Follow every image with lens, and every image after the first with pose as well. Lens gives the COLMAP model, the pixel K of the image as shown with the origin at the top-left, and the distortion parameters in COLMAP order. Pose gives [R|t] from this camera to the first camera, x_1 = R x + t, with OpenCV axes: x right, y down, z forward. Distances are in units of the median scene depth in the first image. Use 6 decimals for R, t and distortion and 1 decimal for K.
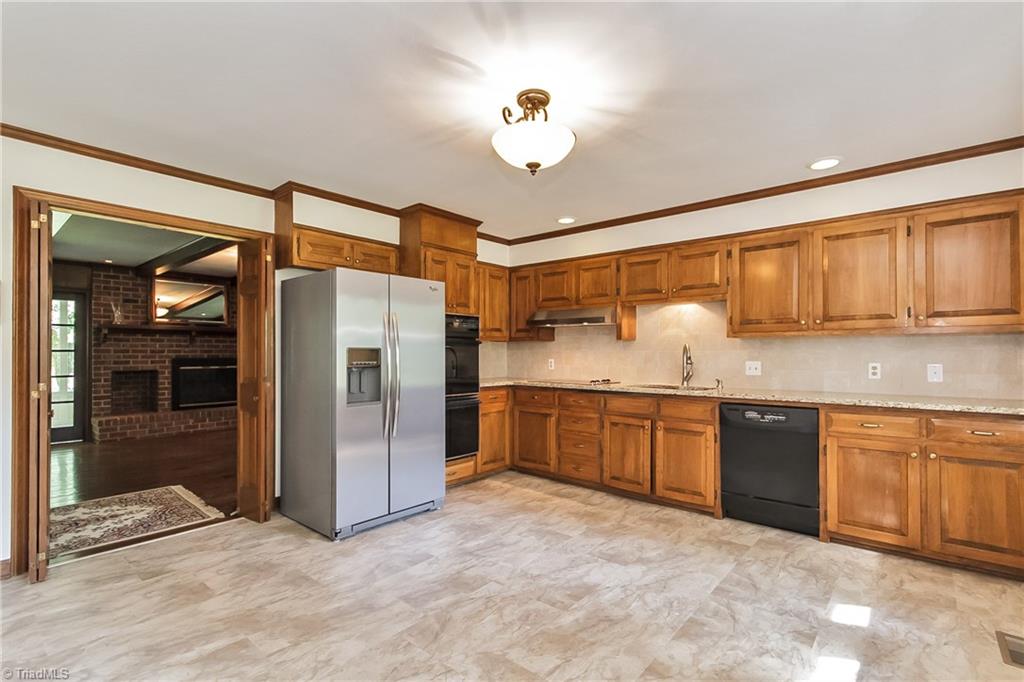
lens RADIAL K [[478.3, 0, 516.6], [0, 478.3, 345.9], [0, 0, 1]] dist [0.005053, 0.000226]
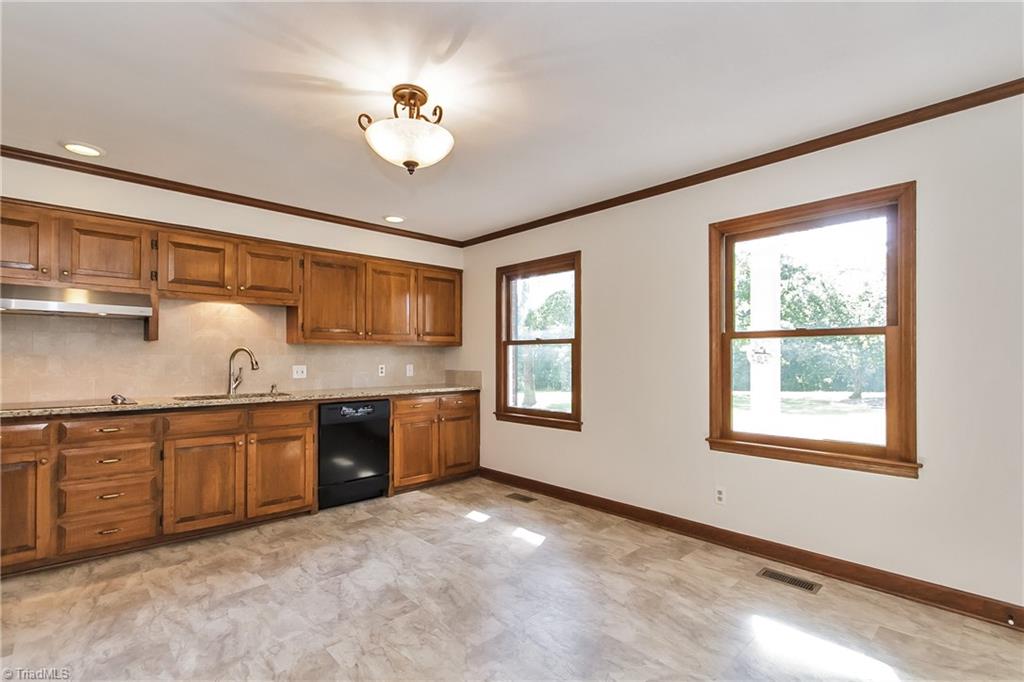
lens RADIAL K [[478.3, 0, 516.7], [0, 478.3, 349.0], [0, 0, 1]] dist [0.005053, 0.000226]
pose [[0.098057, 0.020574, 0.994968, -0.634703], [-0.012189, 0.999736, -0.019471, 0.011982], [-0.995106, -0.010219, 0.098282, 0.486296]]
